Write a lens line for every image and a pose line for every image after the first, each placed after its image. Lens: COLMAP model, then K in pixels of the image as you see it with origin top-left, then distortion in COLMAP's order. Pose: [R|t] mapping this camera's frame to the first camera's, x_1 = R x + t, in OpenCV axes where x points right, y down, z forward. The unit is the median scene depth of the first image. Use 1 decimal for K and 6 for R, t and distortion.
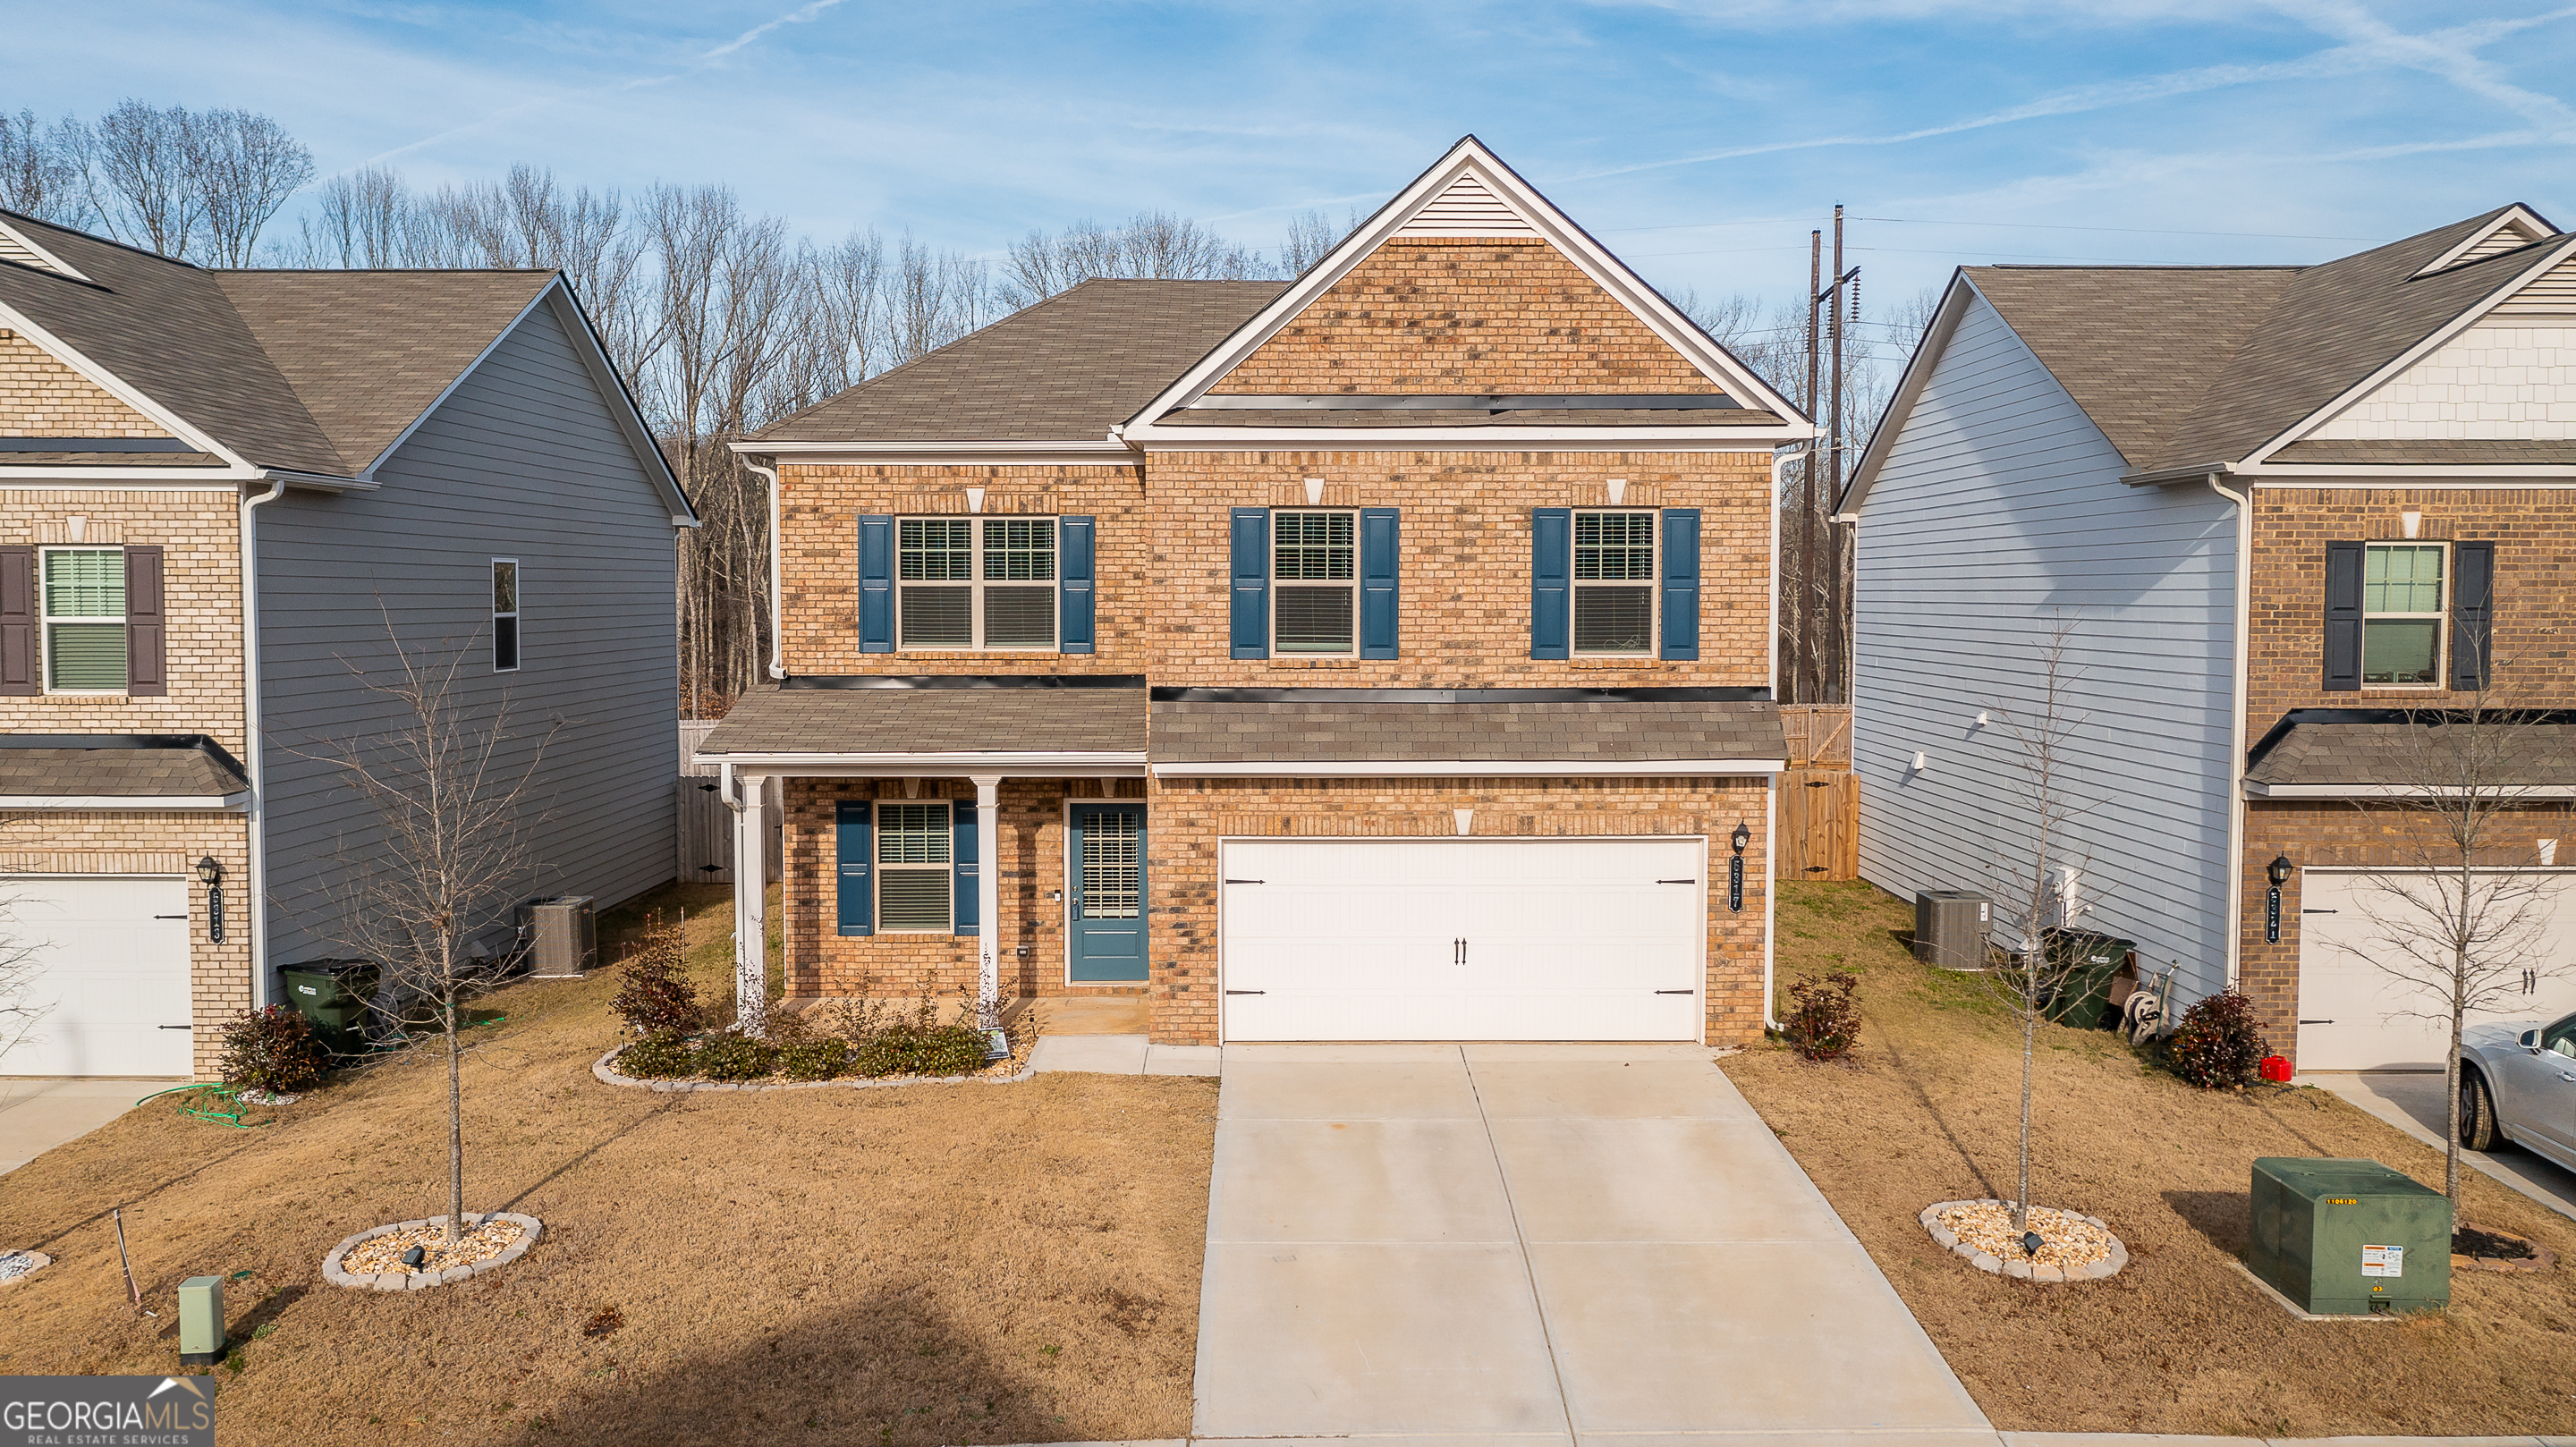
lens RADIAL K [[2066.5, 0, 1281.4], [0, 2066.5, 723.5], [0, 0, 1]] dist [-0.005177, 0.000153]
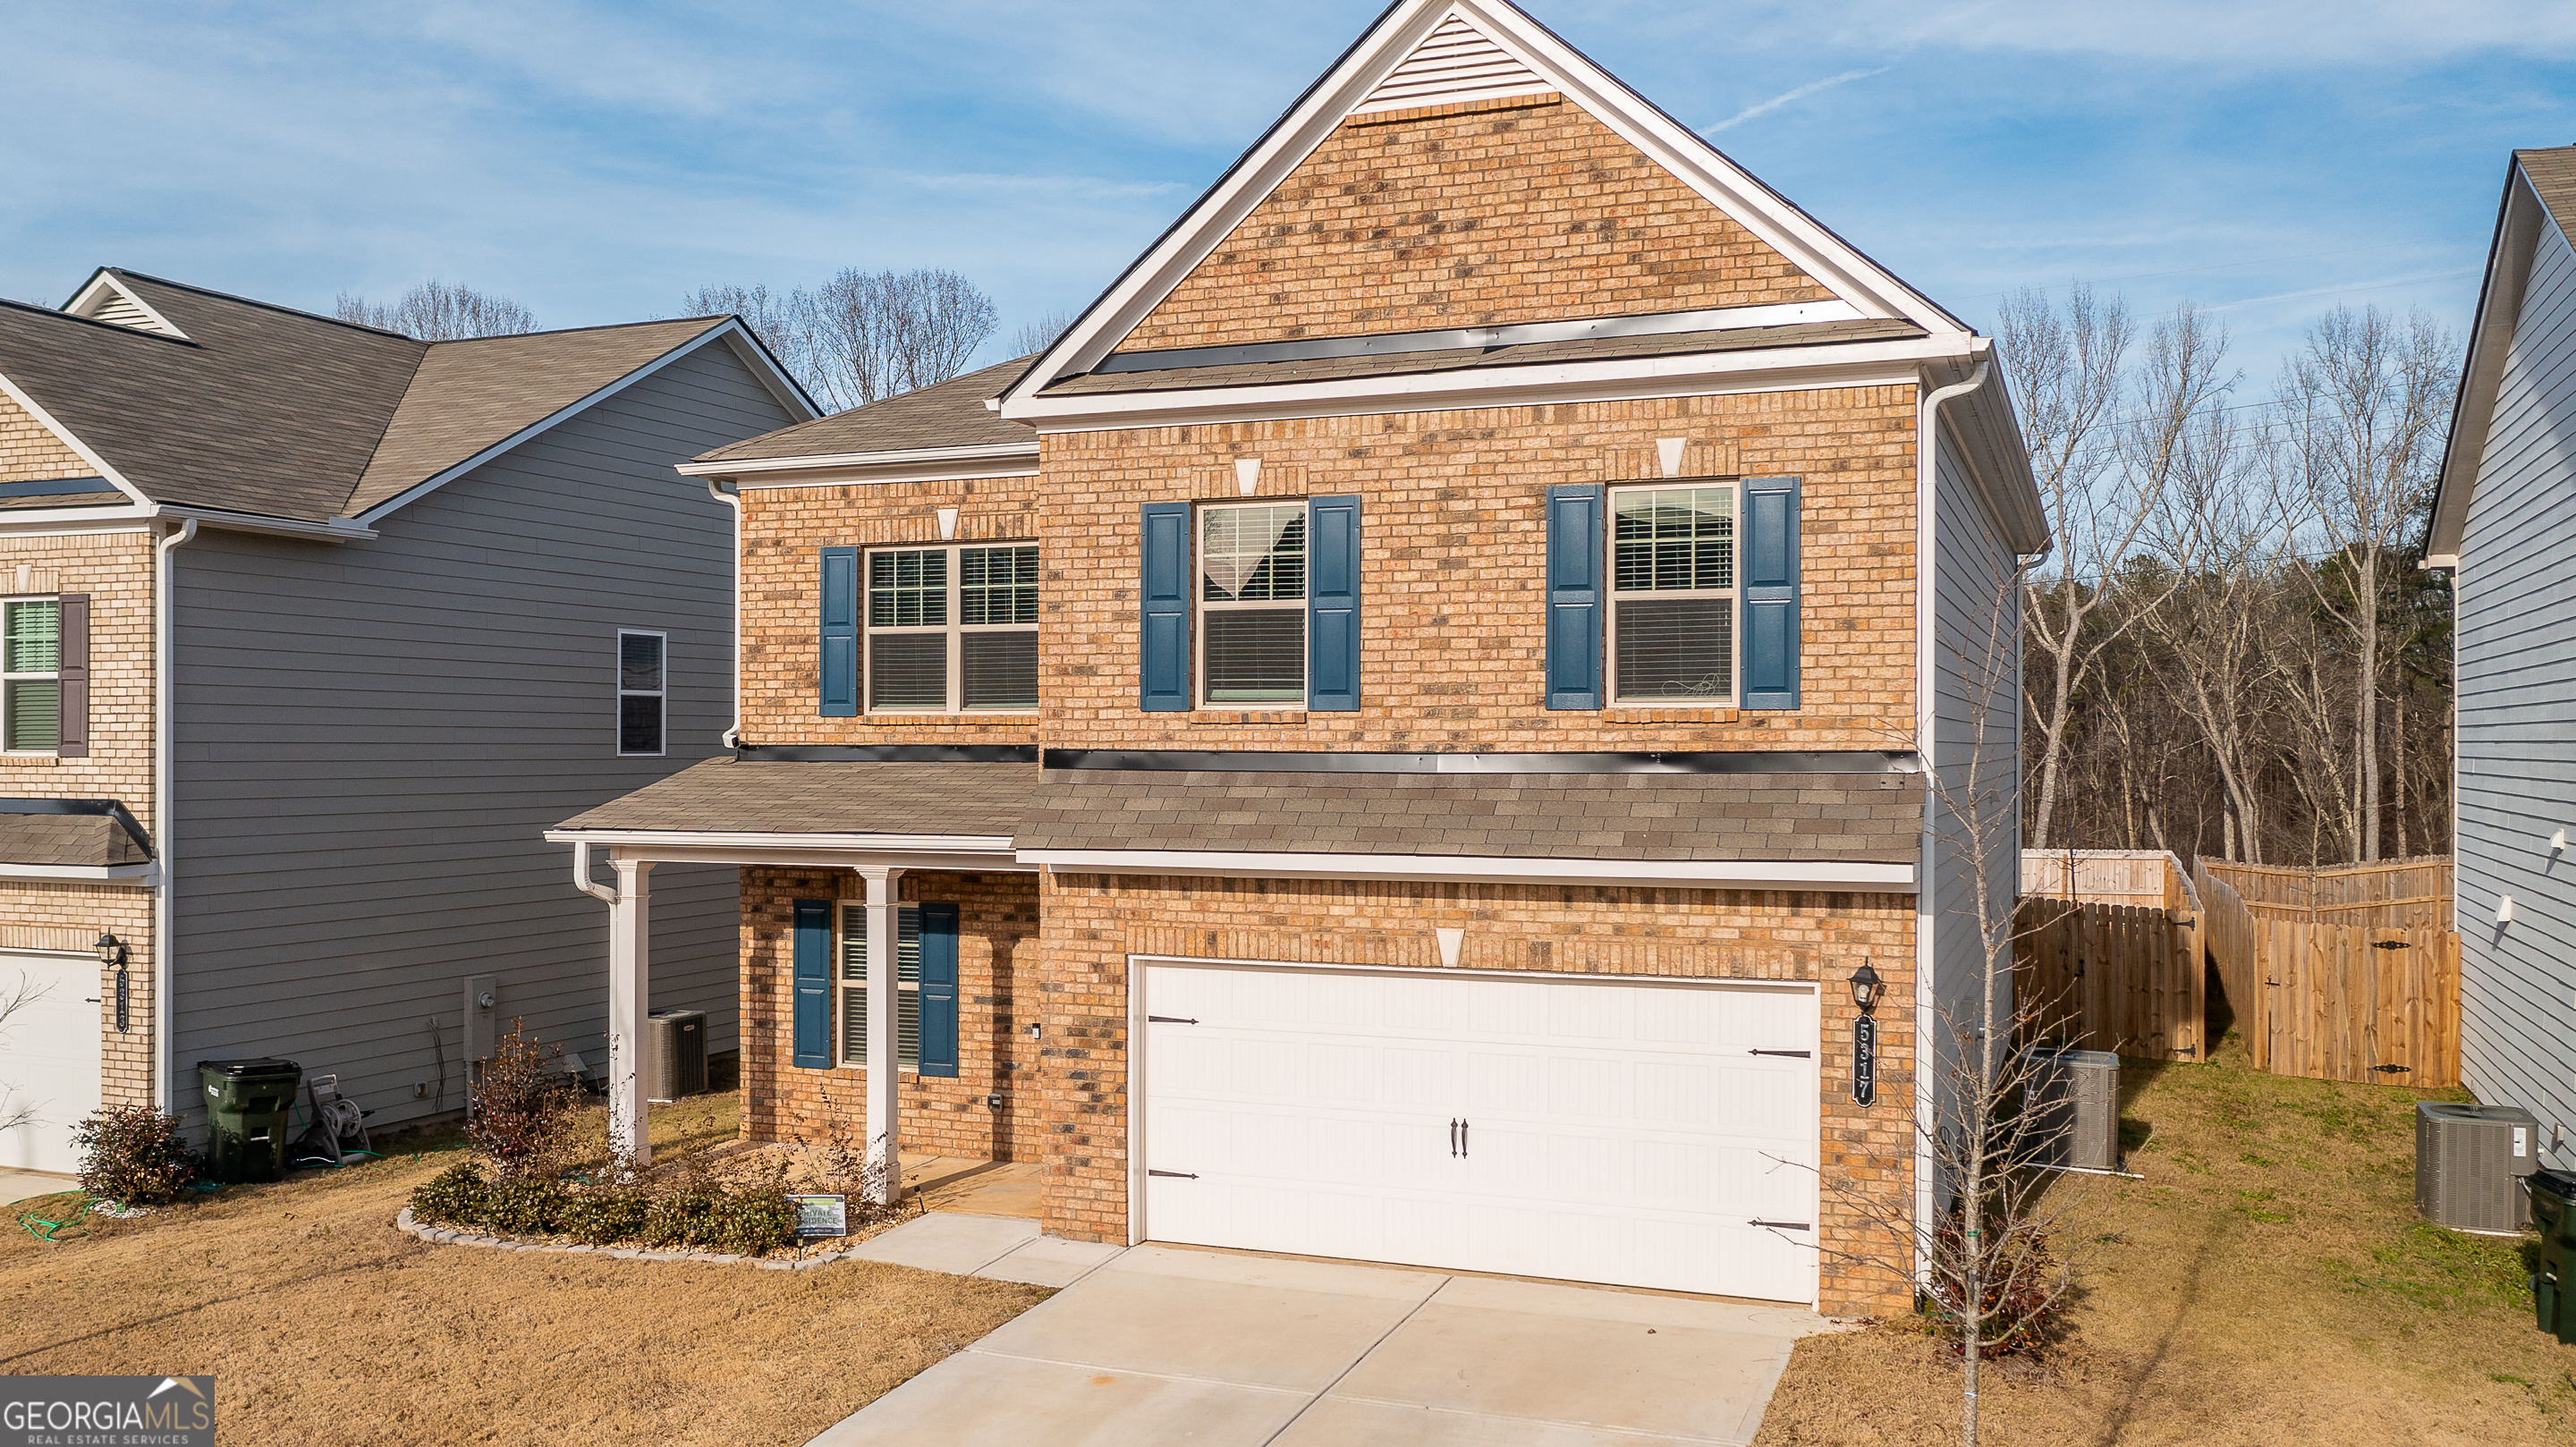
lens RADIAL K [[2158.7, 0, 1238.2], [0, 2158.7, 756.8], [0, 0, 1]] dist [-0.004101, 0.001727]
pose [[0.925074, 0.003212, -0.379773, 0.294792], [-0.025186, 0.998282, -0.052906, 0.024207], [0.378950, 0.058507, 0.923566, 0.308590]]
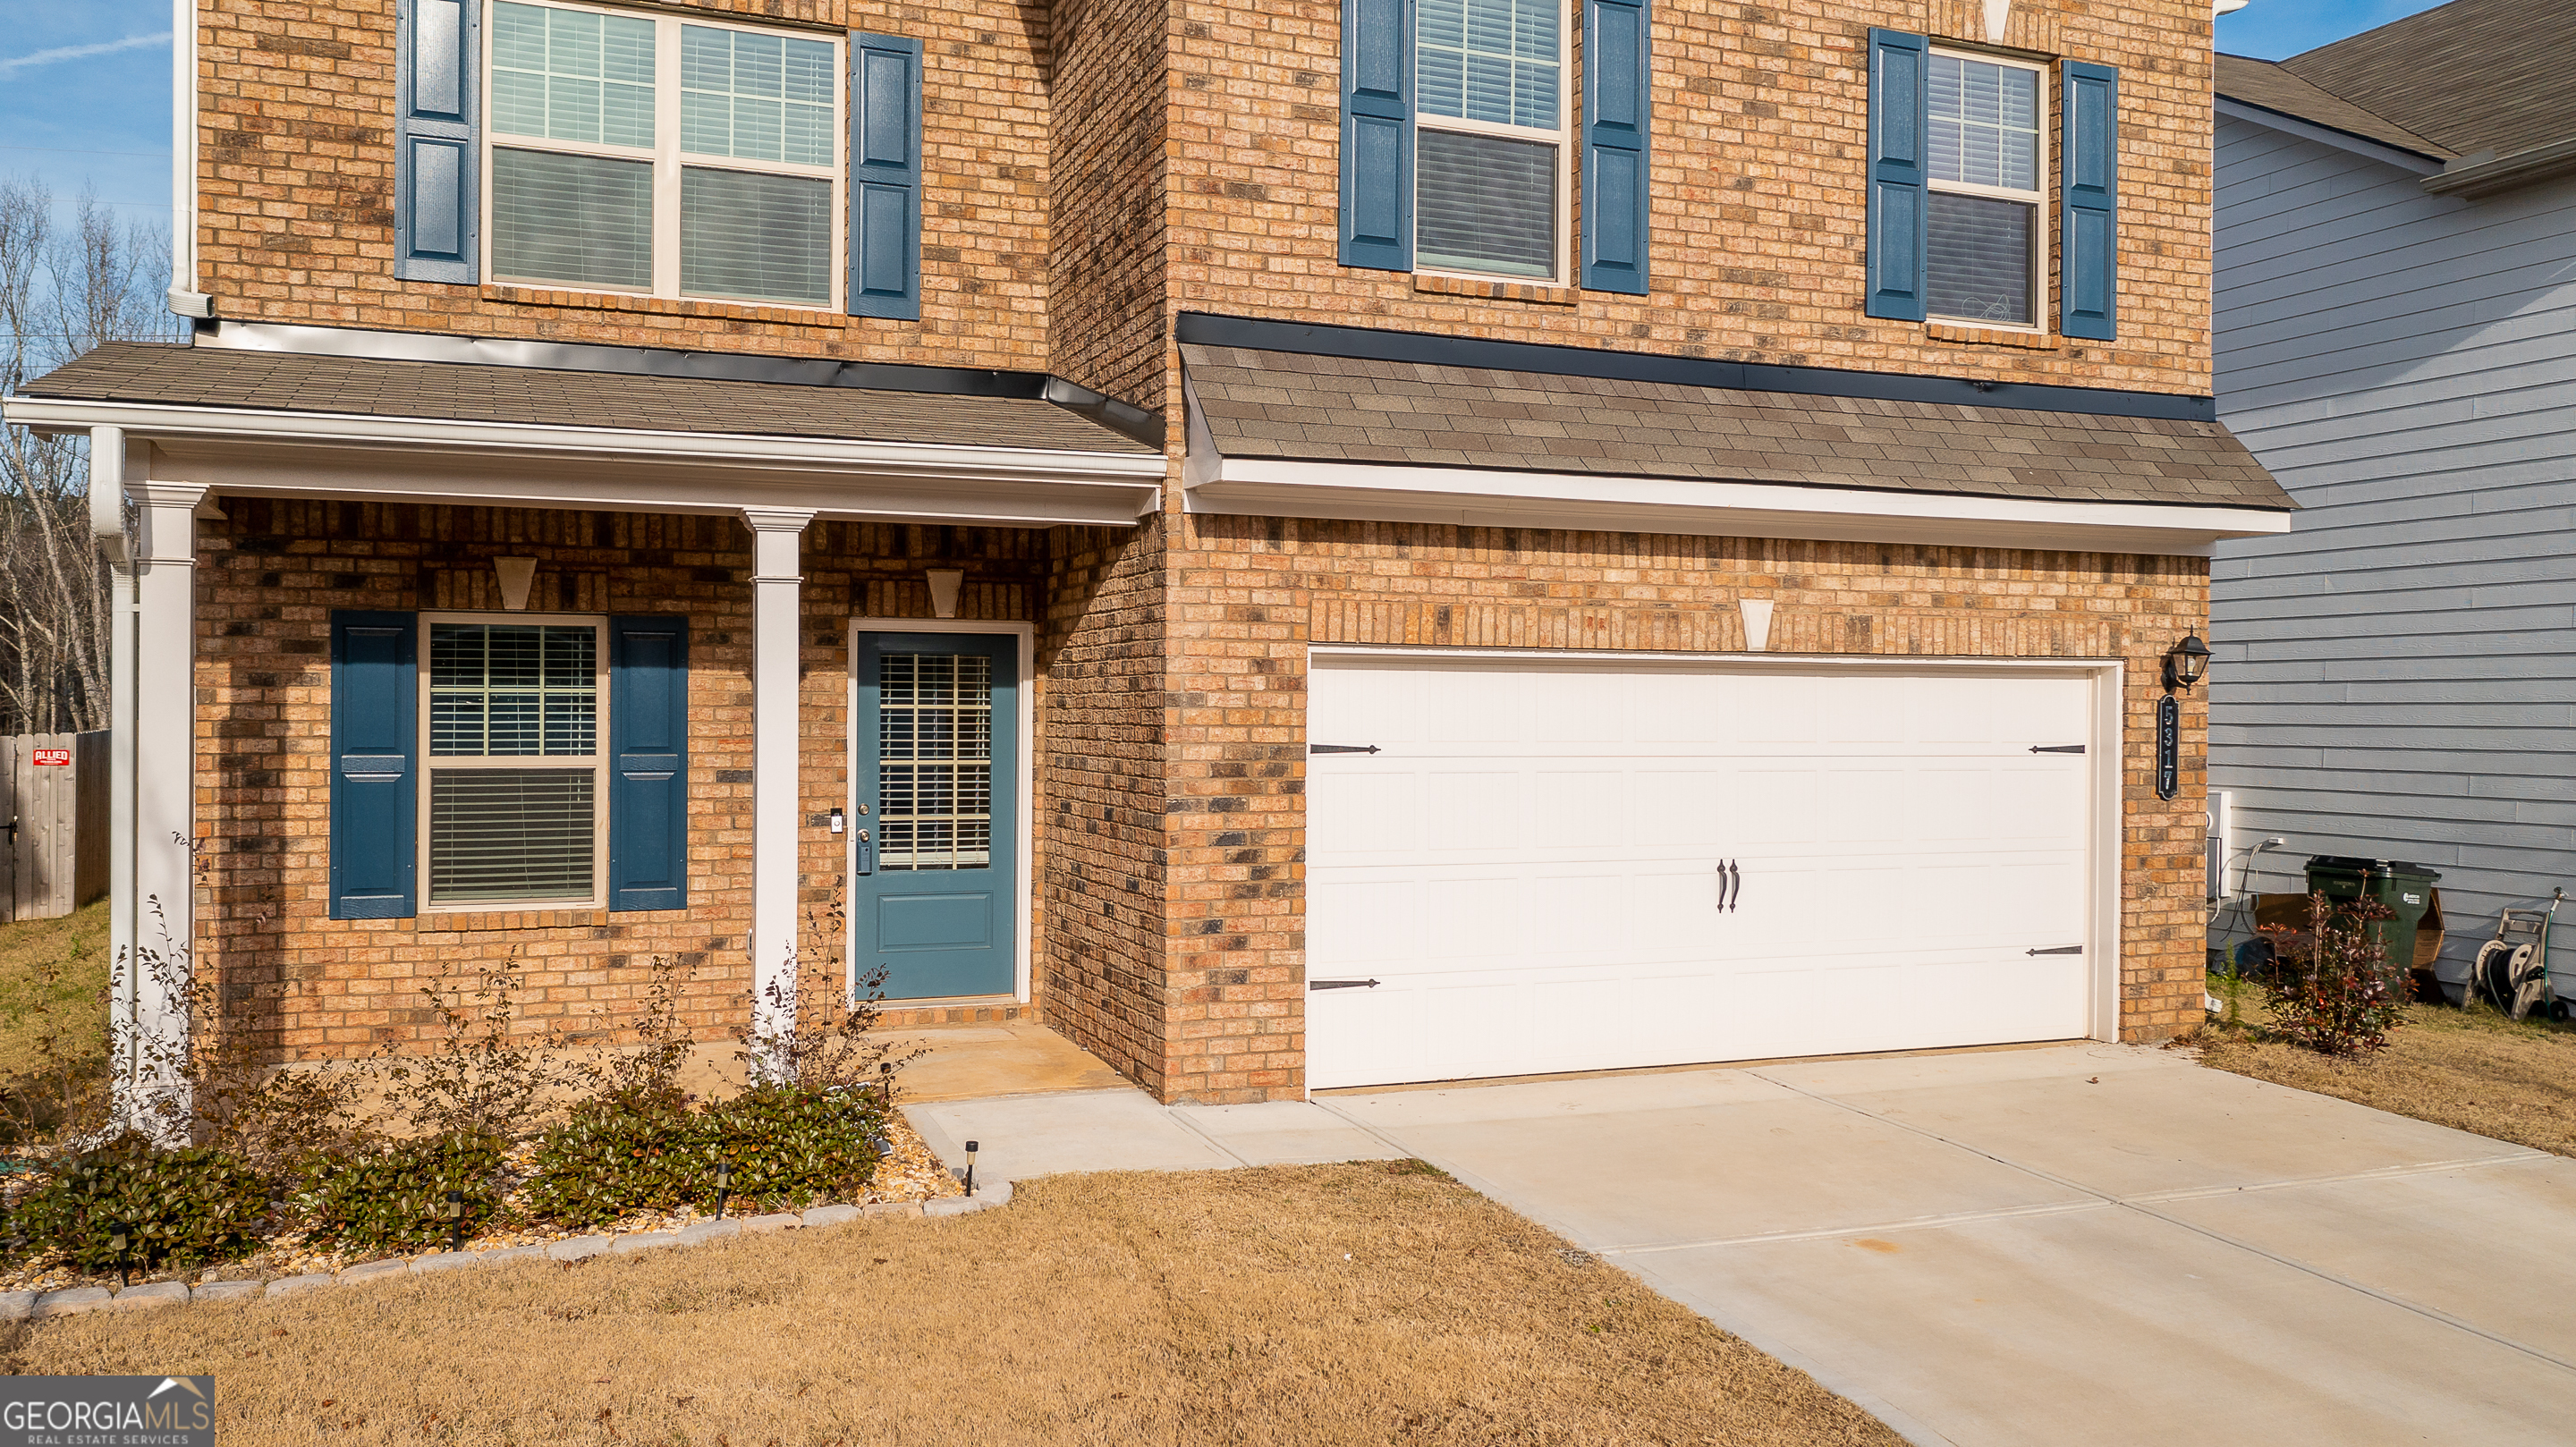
lens RADIAL K [[2048.5, 0, 1288.0], [0, 2048.5, 723.5], [0, 0, 1]] dist [-0.004233, 0.008394]
pose [[0.930687, 0.004144, 0.365794, -0.204105], [0.016240, 0.998482, -0.052631, 0.096648], [-0.365457, 0.054923, 0.929207, 0.574262]]
